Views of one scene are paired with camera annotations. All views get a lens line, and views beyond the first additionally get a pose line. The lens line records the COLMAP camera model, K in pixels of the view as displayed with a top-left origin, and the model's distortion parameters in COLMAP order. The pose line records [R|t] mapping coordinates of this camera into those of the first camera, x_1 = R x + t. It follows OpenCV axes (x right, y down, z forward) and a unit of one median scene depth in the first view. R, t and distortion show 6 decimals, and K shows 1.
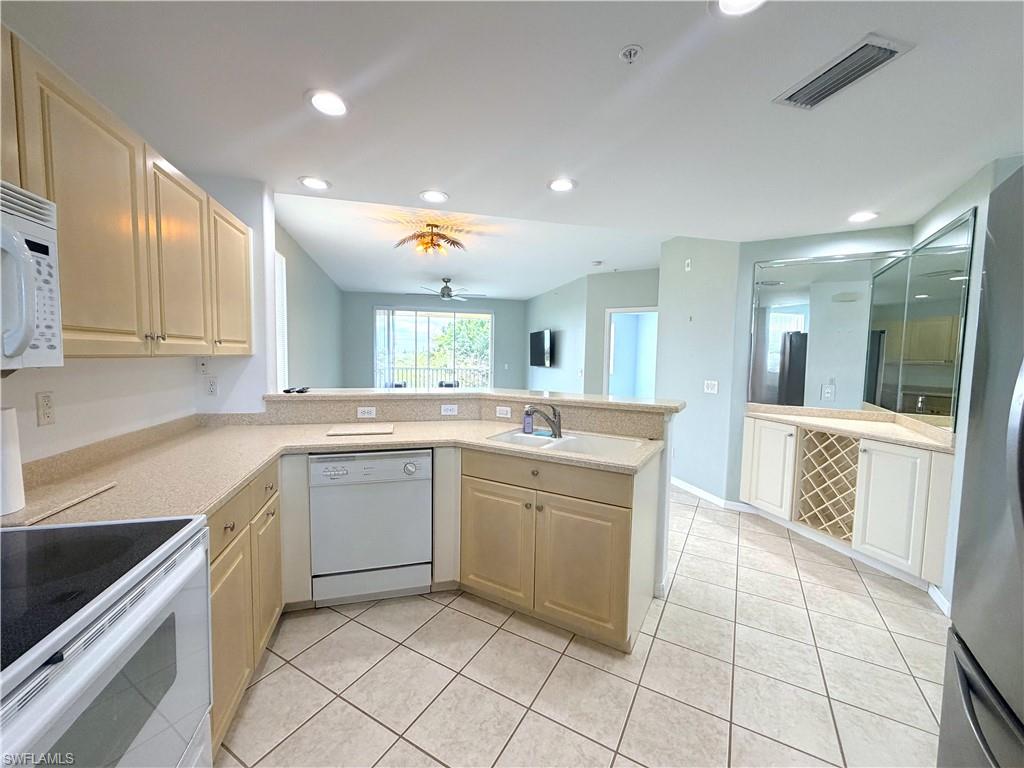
lens RADIAL K [[408.9, 0, 511.7], [0, 408.9, 382.0], [0, 0, 1]] dist [0.001115, 0.000477]
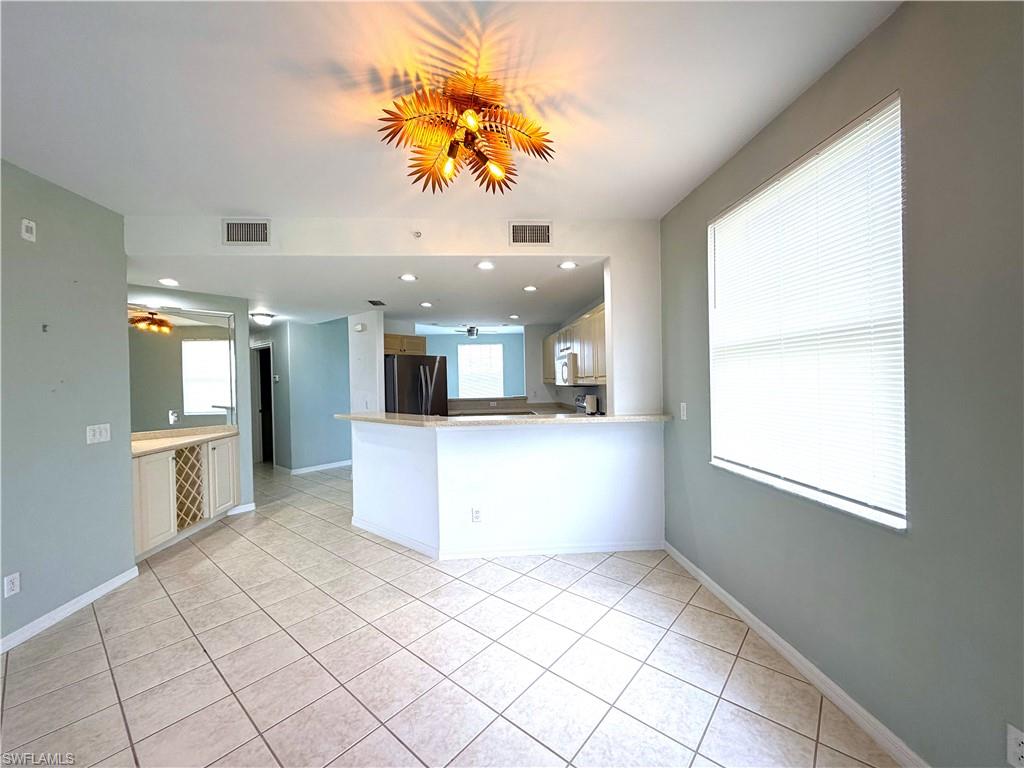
lens RADIAL K [[408.9, 0, 511.9], [0, 408.9, 384.2], [0, 0, 1]] dist [0.001115, 0.000477]
pose [[-0.983749, 0.002282, 0.179535, -0.318440], [0.016297, 0.996927, 0.076628, -0.107842], [-0.178808, 0.078309, -0.980763, 1.447988]]
